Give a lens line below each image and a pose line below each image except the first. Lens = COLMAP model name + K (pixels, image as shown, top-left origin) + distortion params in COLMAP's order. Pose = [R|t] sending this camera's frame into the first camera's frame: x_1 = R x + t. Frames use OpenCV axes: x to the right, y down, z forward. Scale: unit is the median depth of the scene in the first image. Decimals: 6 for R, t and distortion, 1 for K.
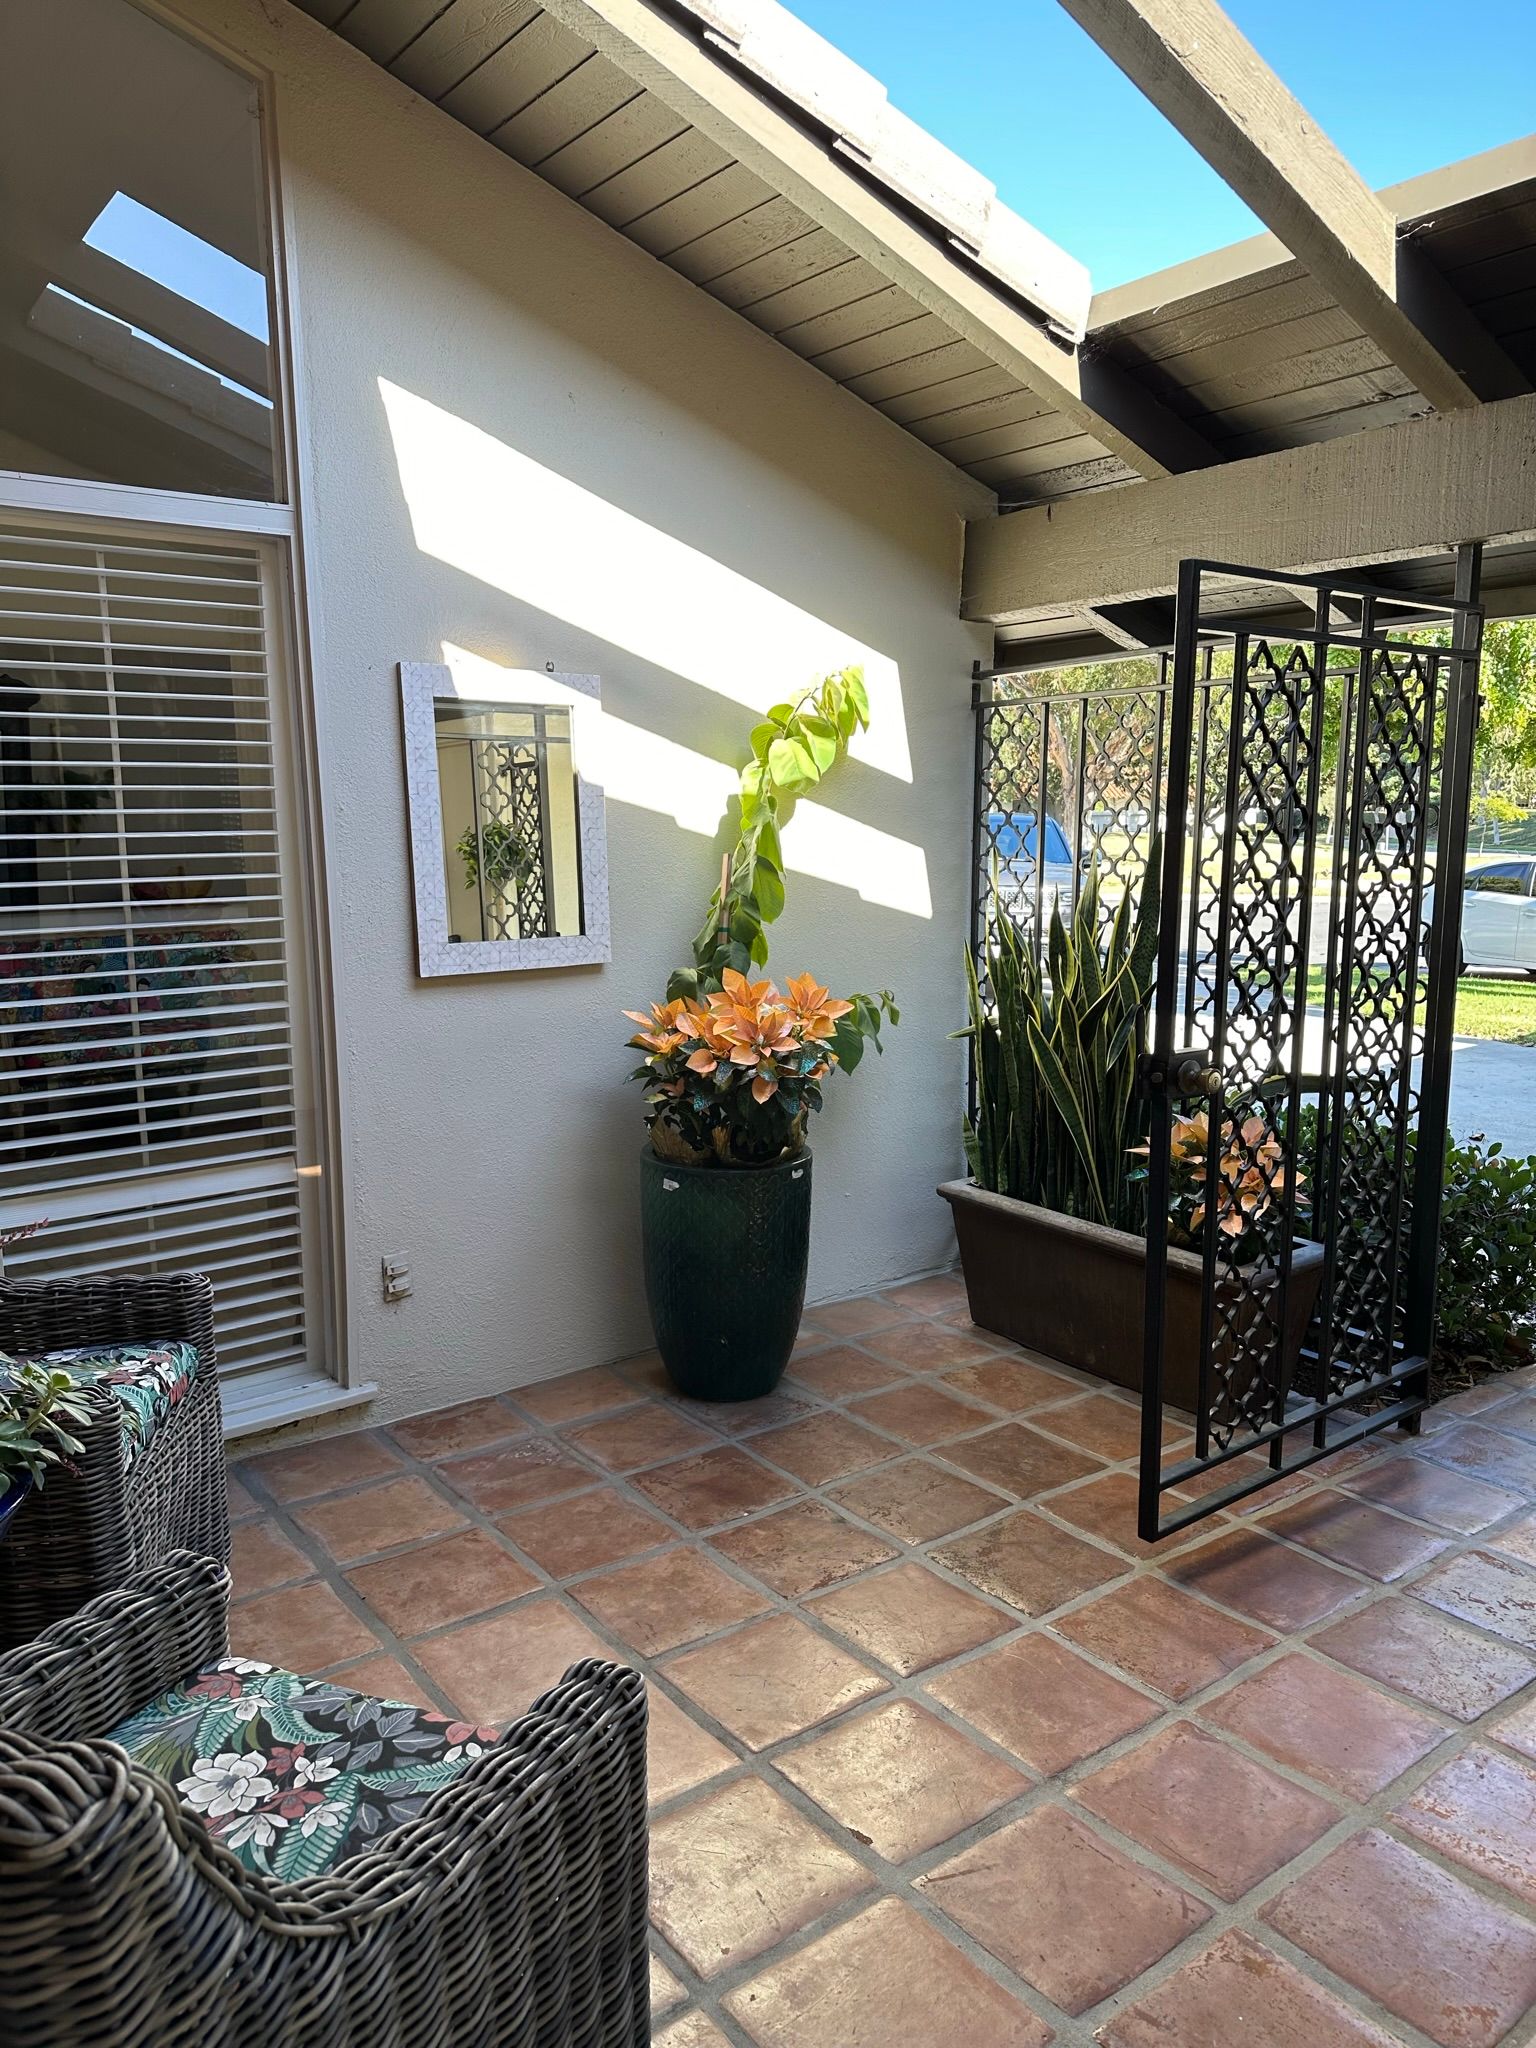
lens RADIAL K [[1402.9, 0, 766.1], [0, 1402.9, 1028.6], [0, 0, 1]] dist [0.132714, -0.172610]
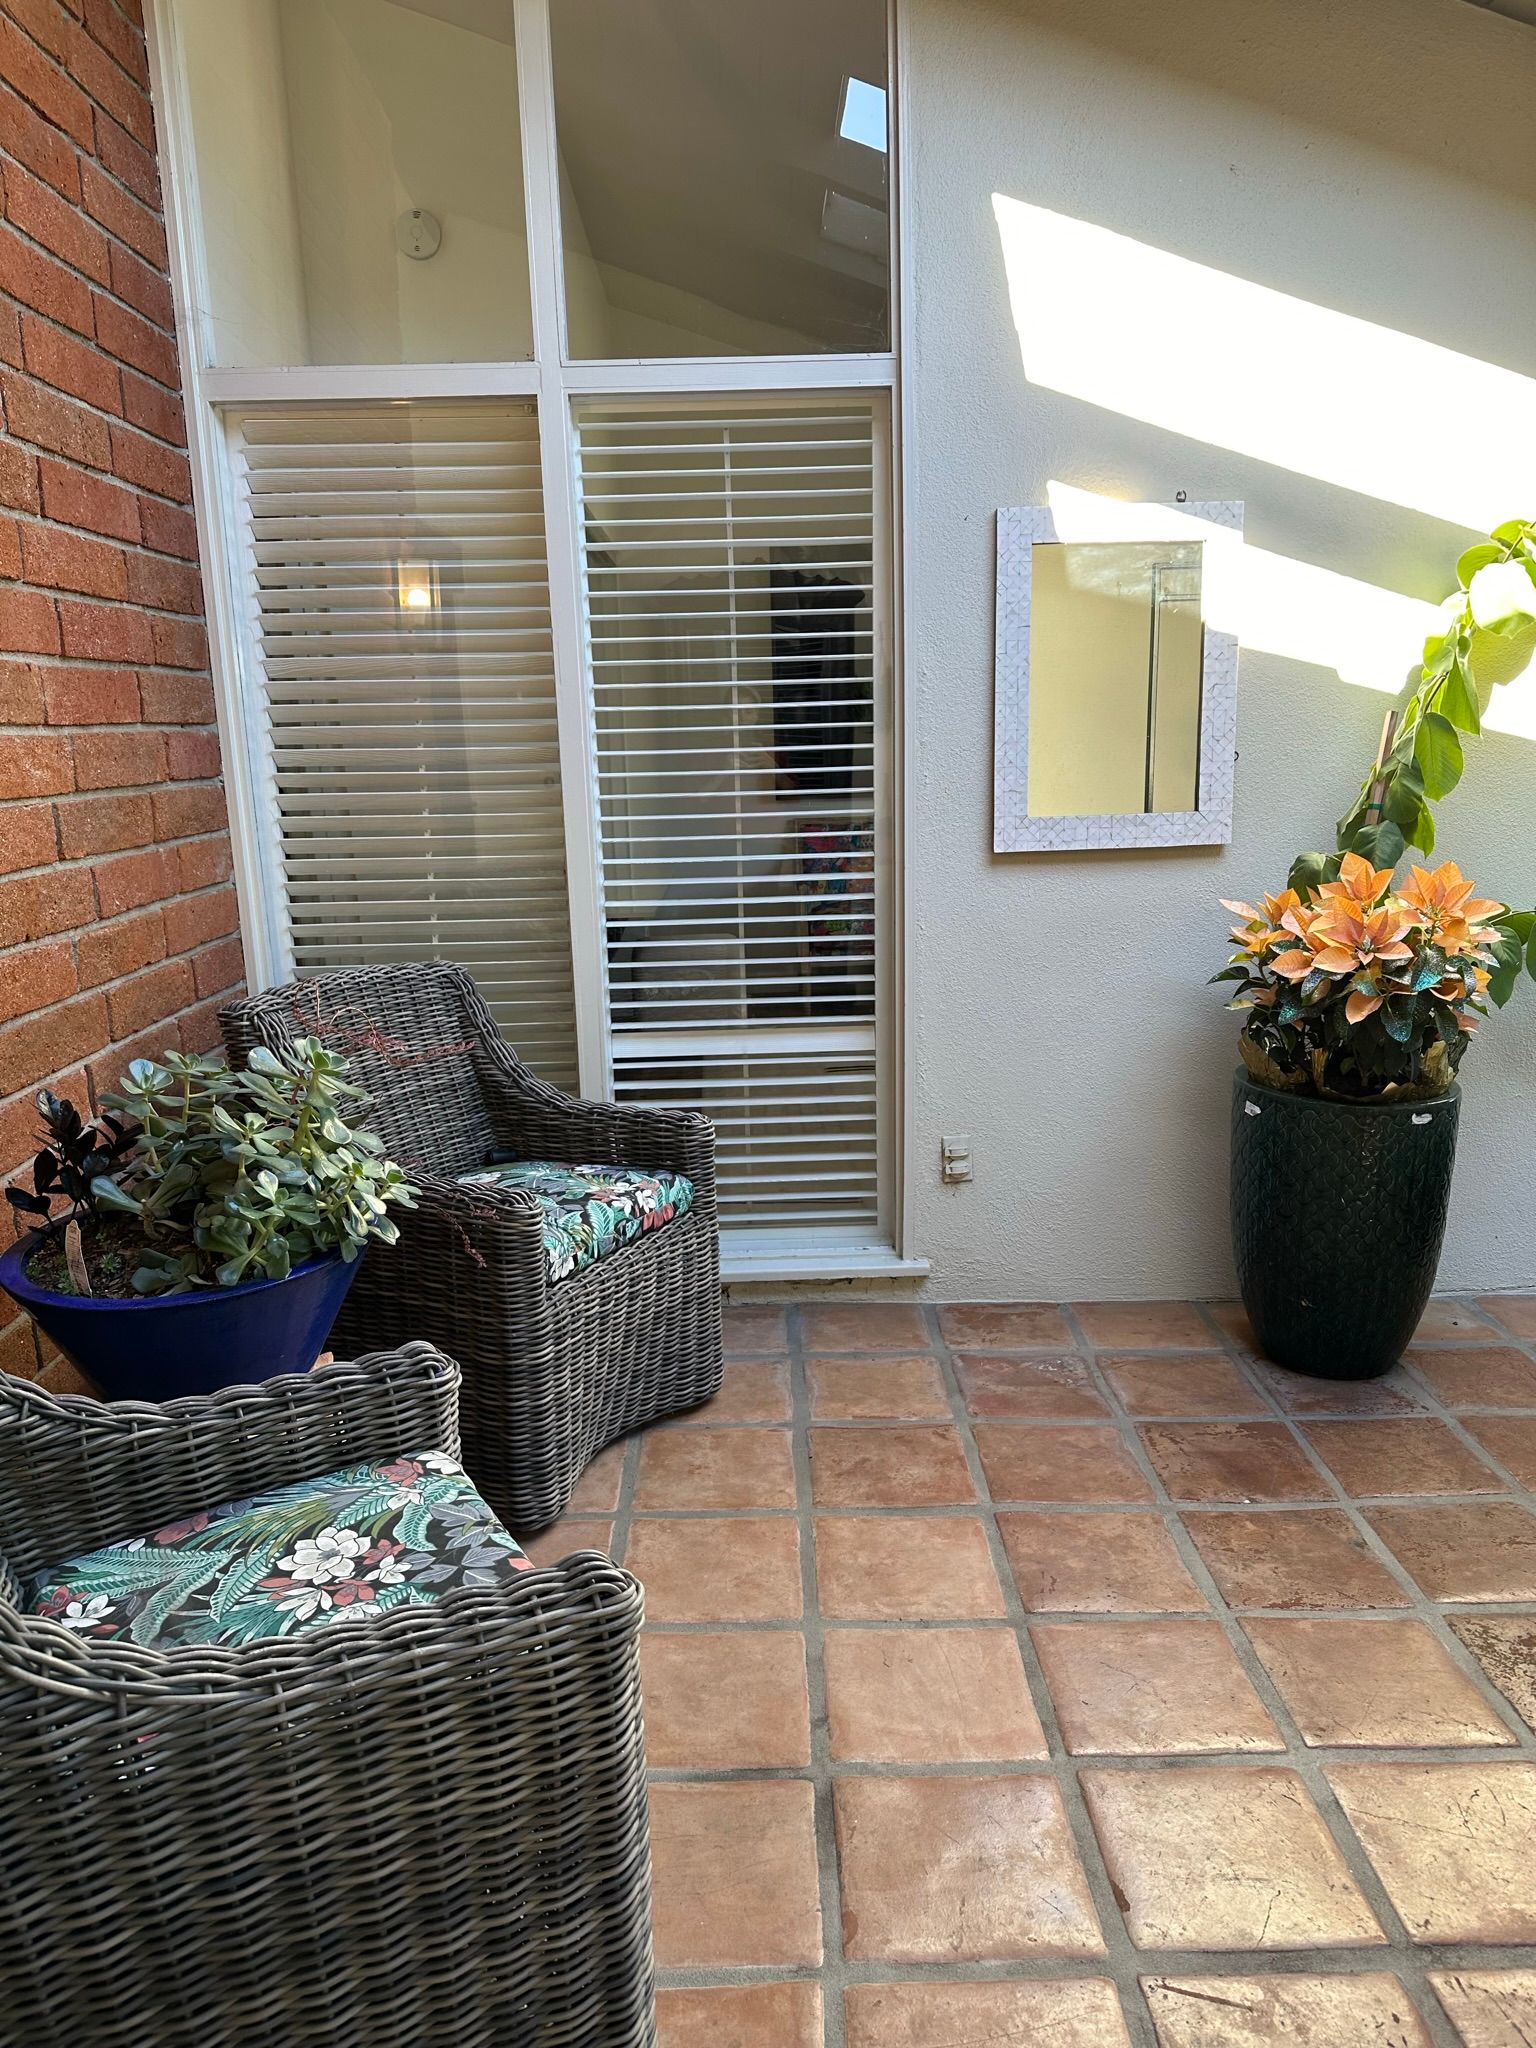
lens RADIAL K [[1406.6, 0, 773.6], [0, 1406.6, 1028.3], [0, 0, 1]] dist [0.173372, -0.342907]
pose [[0.807502, 0.109011, -0.579705, 0.197891], [-0.069234, 0.993498, 0.090383, 0.005376], [0.585788, -0.032849, 0.809798, 0.140867]]
